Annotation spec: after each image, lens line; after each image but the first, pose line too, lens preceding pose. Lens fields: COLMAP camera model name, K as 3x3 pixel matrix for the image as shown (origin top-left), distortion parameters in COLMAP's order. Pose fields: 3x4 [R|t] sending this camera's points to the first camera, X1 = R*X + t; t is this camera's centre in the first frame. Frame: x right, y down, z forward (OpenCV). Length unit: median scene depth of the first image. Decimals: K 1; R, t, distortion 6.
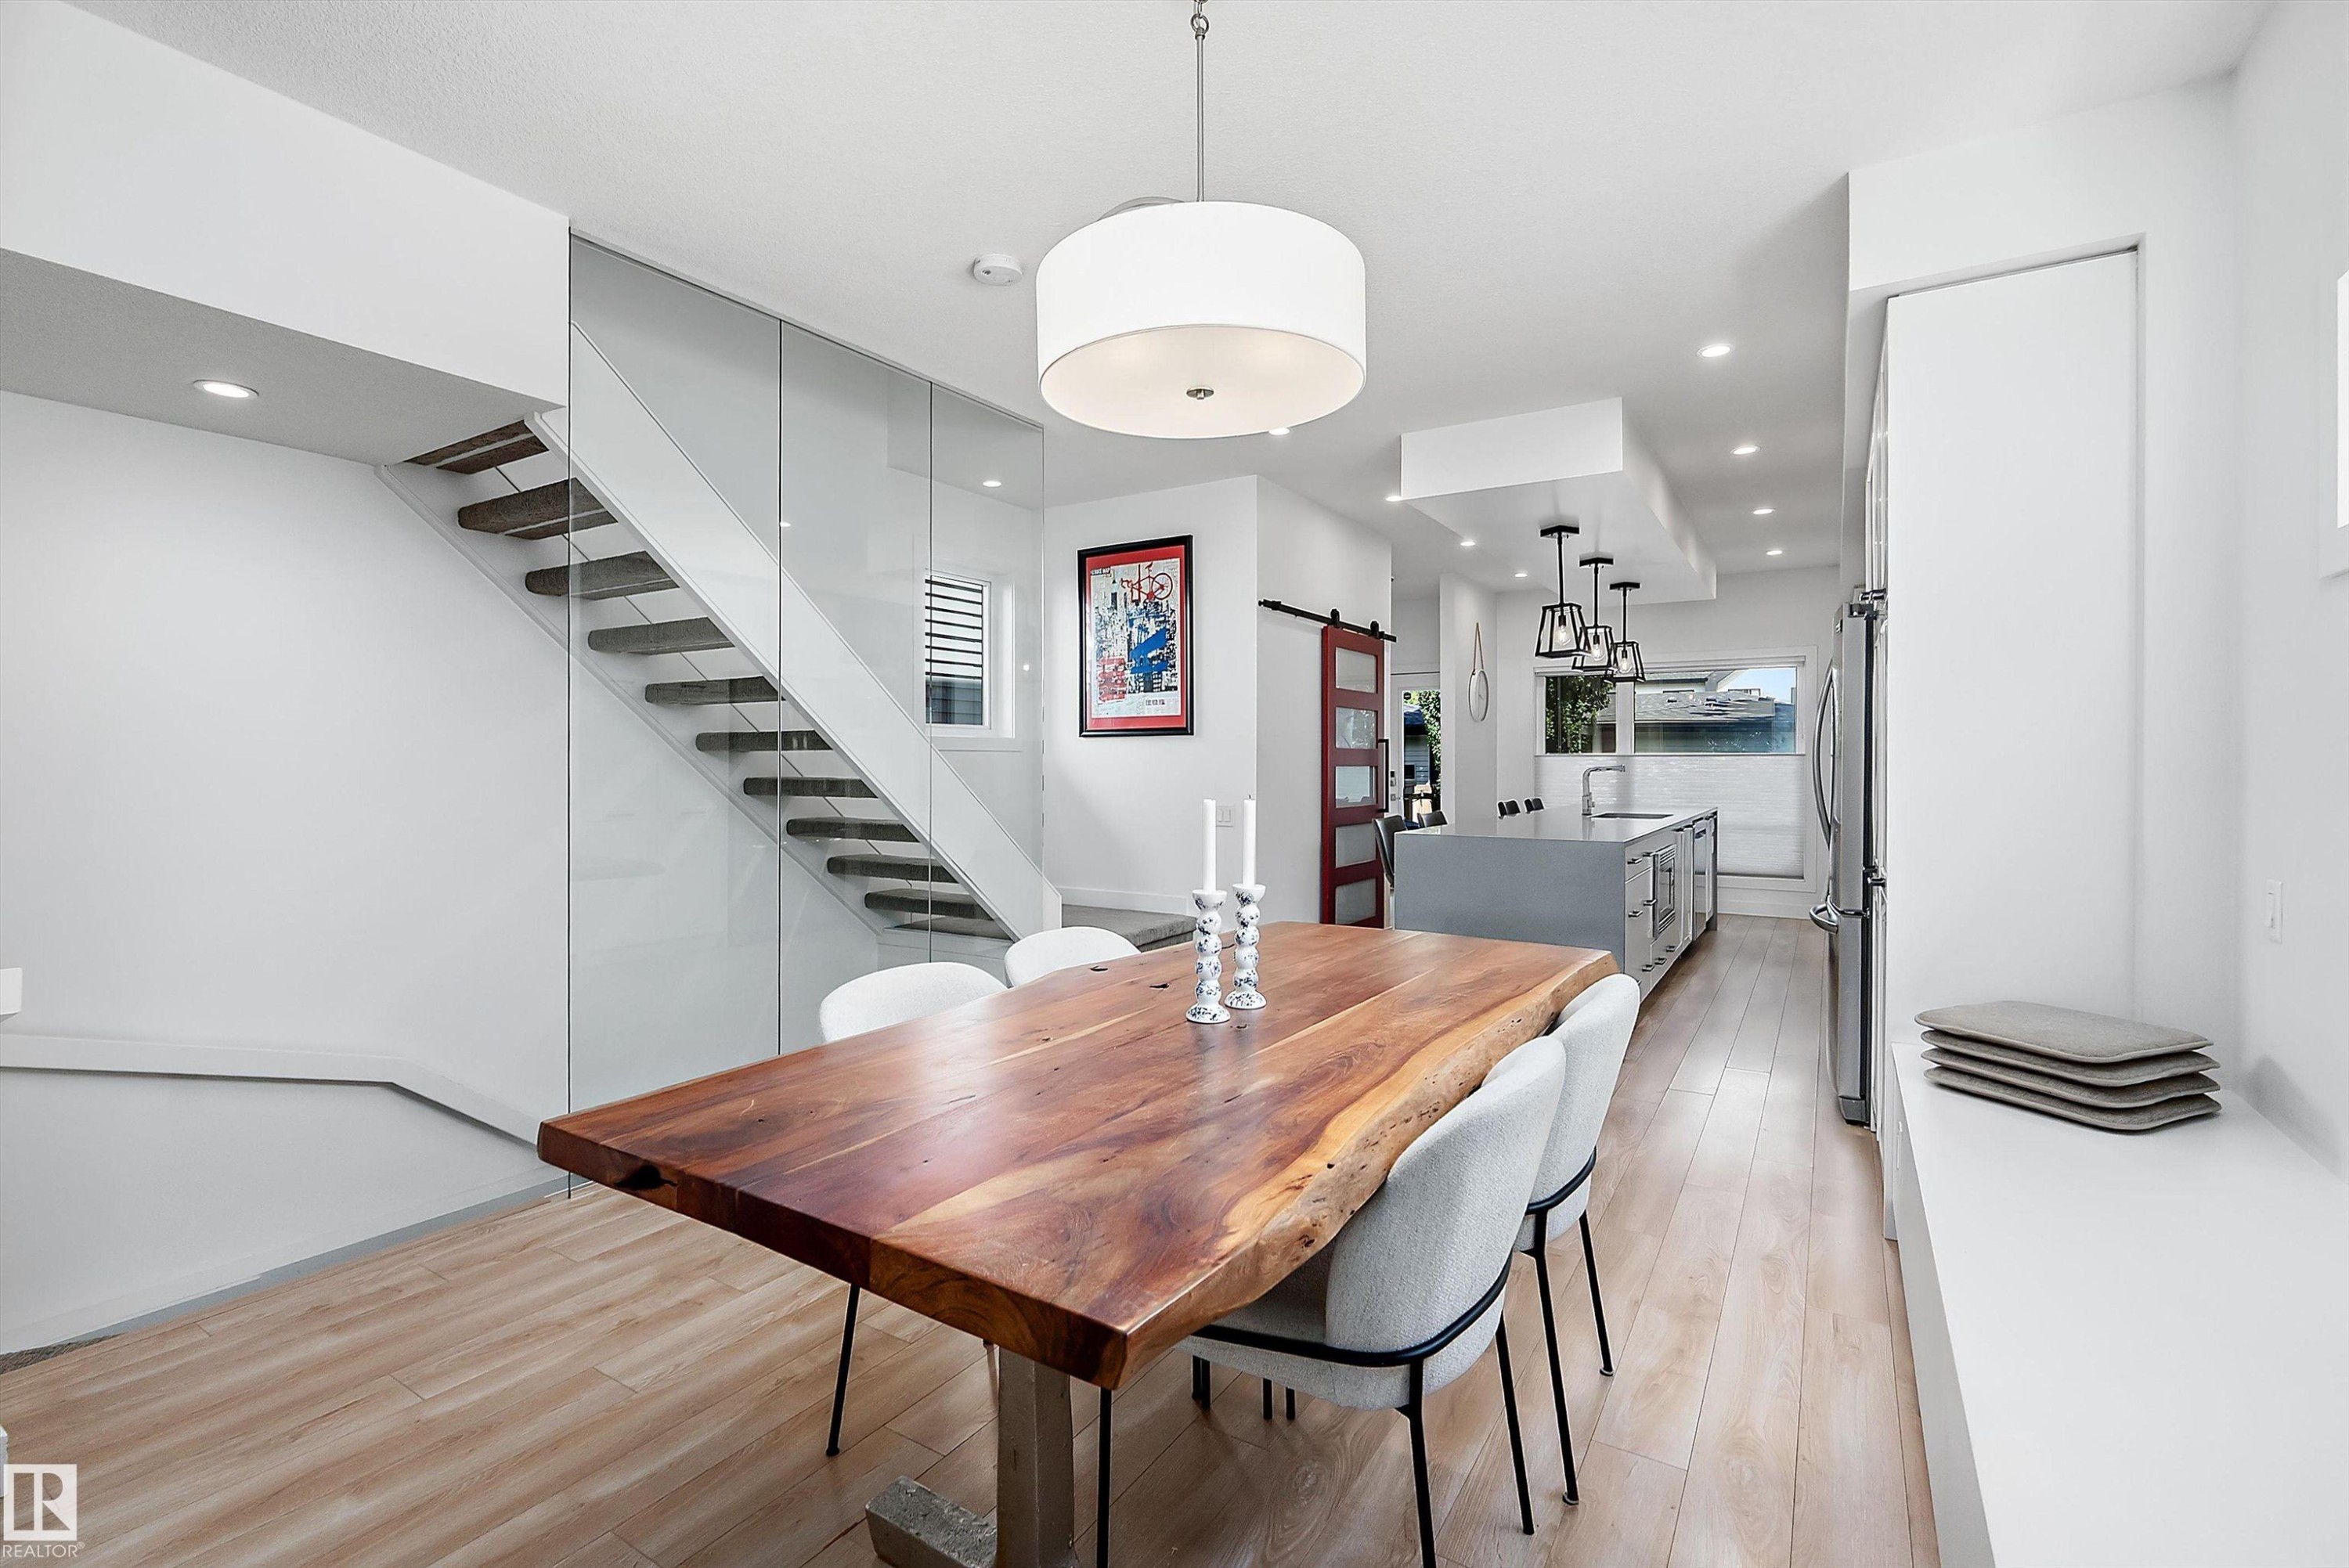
lens RADIAL K [[1060.9, 0, 1172.2], [0, 1060.9, 794.8], [0, 0, 1]] dist [-0.020968, -0.000031]
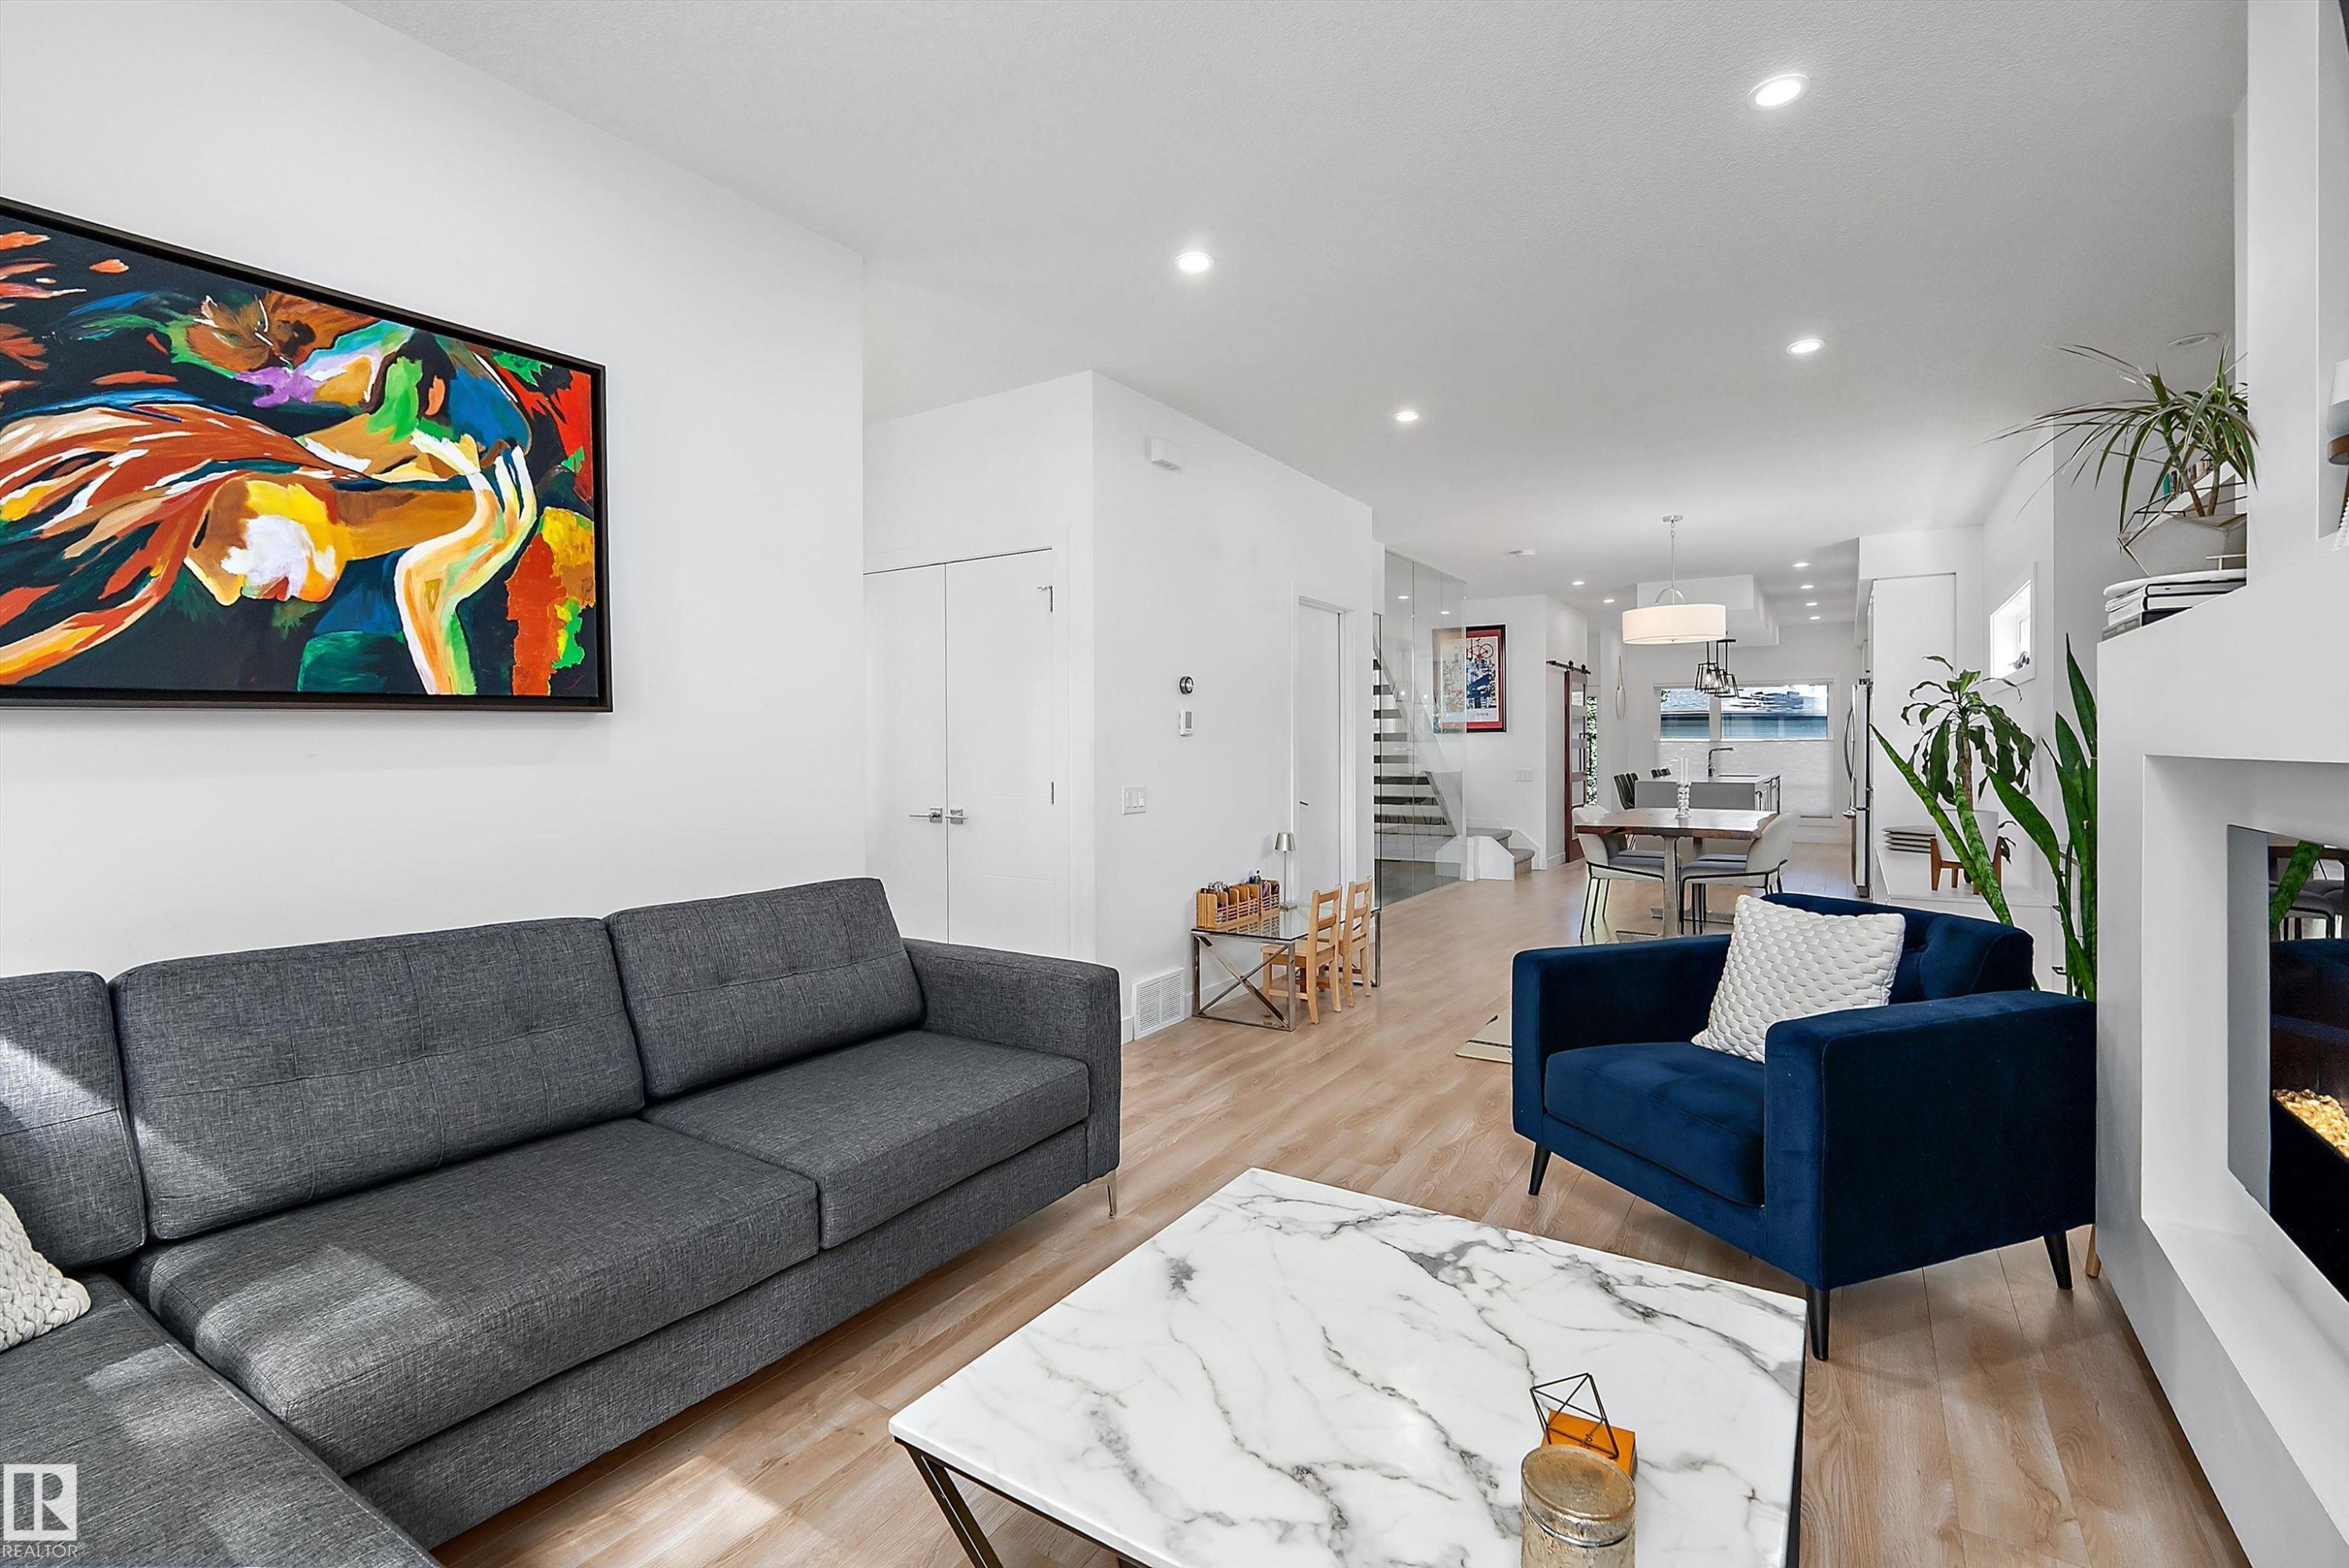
lens RADIAL K [[1064.7, 0, 1175.7], [0, 1064.7, 774.3], [0, 0, 1]] dist [-0.020027, -0.000031]
pose [[0.999970, -0.005267, -0.005623, -0.545467], [0.005239, 0.999974, -0.004978, 0.023547], [0.005649, 0.004948, 0.999972, -0.854555]]
